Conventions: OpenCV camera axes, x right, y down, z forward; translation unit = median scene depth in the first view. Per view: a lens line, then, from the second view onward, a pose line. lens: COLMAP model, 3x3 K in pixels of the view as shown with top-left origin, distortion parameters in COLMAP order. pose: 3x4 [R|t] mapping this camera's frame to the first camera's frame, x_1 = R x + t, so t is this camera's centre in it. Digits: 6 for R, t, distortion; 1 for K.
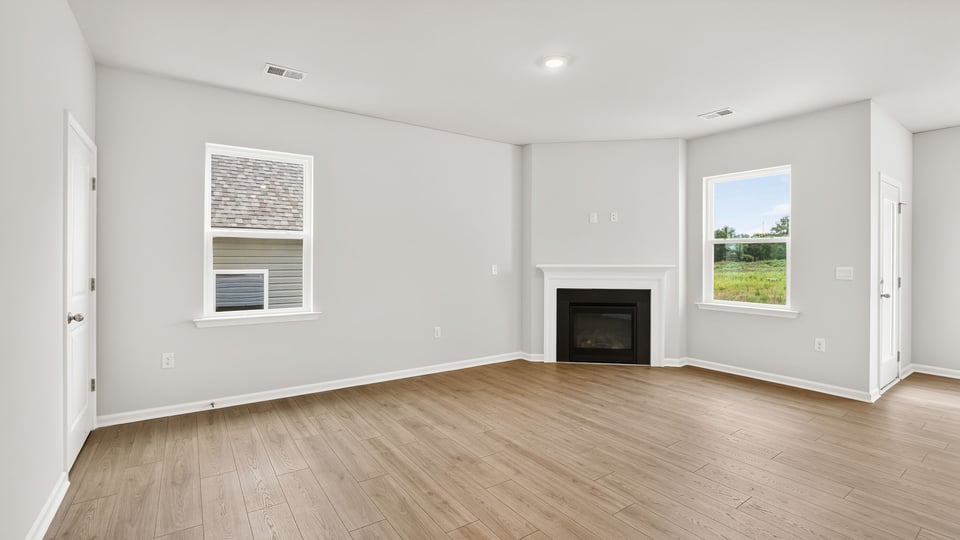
lens RADIAL K [[422.8, 0, 470.6], [0, 422.8, 258.8], [0, 0, 1]] dist [-0.021572, 0.000660]
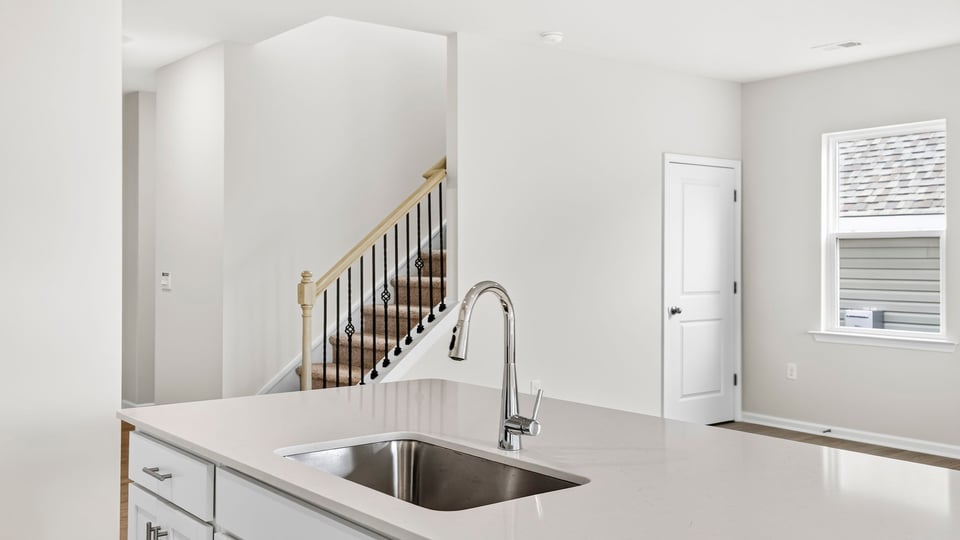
lens RADIAL K [[932.4, 0, 461.3], [0, 932.4, 255.3], [0, 0, 1]] dist [0.015258, 0.008665]
pose [[0.053177, -0.009074, -0.998544, 0.926811], [0.001947, 0.999958, -0.008984, -0.001972], [0.998583, -0.001466, 0.053192, 0.089867]]
